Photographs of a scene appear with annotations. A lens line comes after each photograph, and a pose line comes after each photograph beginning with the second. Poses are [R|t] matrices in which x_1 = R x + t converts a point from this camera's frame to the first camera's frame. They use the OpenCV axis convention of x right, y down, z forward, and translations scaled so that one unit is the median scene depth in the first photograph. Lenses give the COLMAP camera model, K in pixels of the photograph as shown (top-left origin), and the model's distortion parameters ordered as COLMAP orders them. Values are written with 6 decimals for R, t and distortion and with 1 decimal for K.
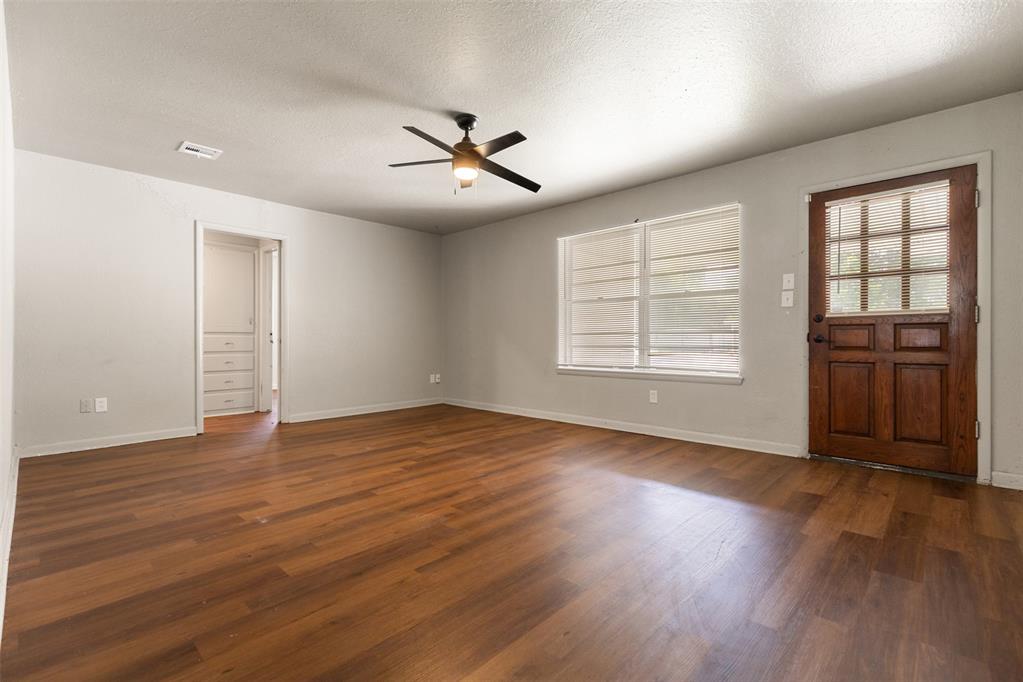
lens RADIAL K [[458.3, 0, 511.5], [0, 458.3, 341.0], [0, 0, 1]] dist [0.008480, -0.000039]
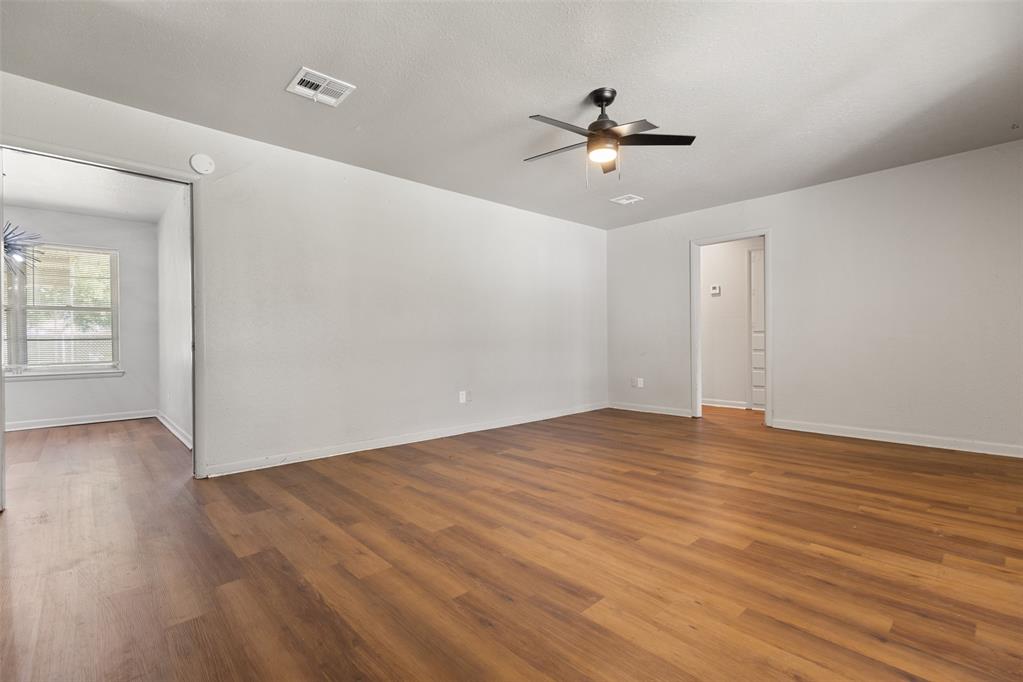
lens RADIAL K [[462.4, 0, 510.1], [0, 462.4, 338.2], [0, 0, 1]] dist [0.007573, 0.000038]
pose [[-0.070582, -0.003622, -0.997499, 0.860509], [0.006674, 0.999969, -0.004103, -0.004413], [0.997484, -0.006947, -0.070556, 0.922231]]
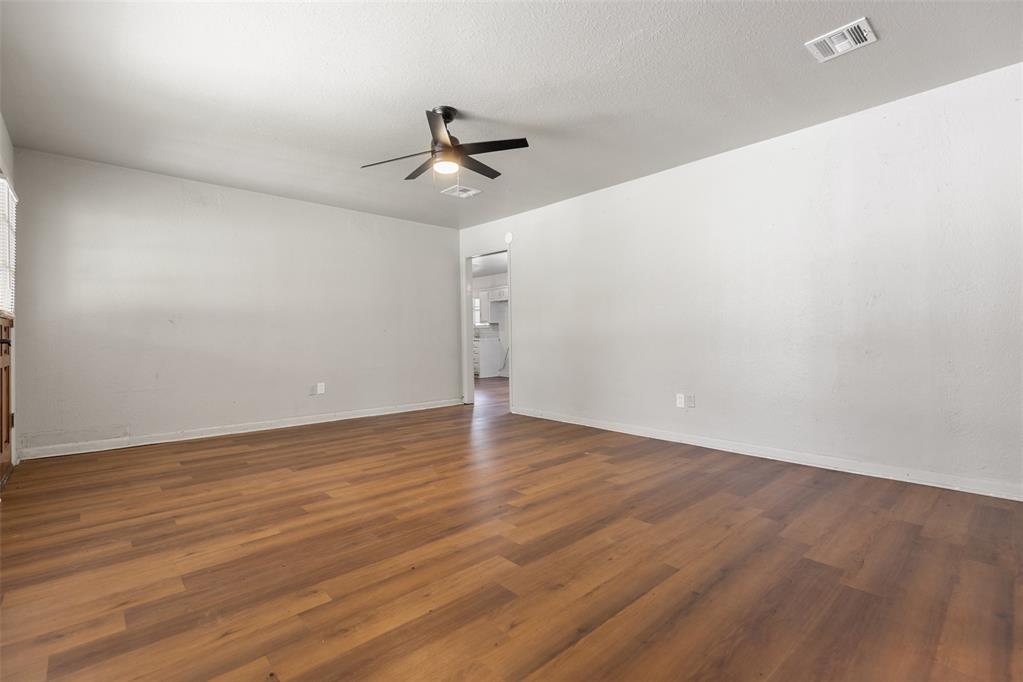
lens RADIAL K [[462.4, 0, 510.1], [0, 462.4, 338.2], [0, 0, 1]] dist [0.007573, 0.000038]
pose [[-0.997118, 0.008148, 0.075424, -0.318207], [0.008597, 0.999947, 0.005635, -0.006808], [-0.075374, 0.006267, -0.997136, 2.056488]]
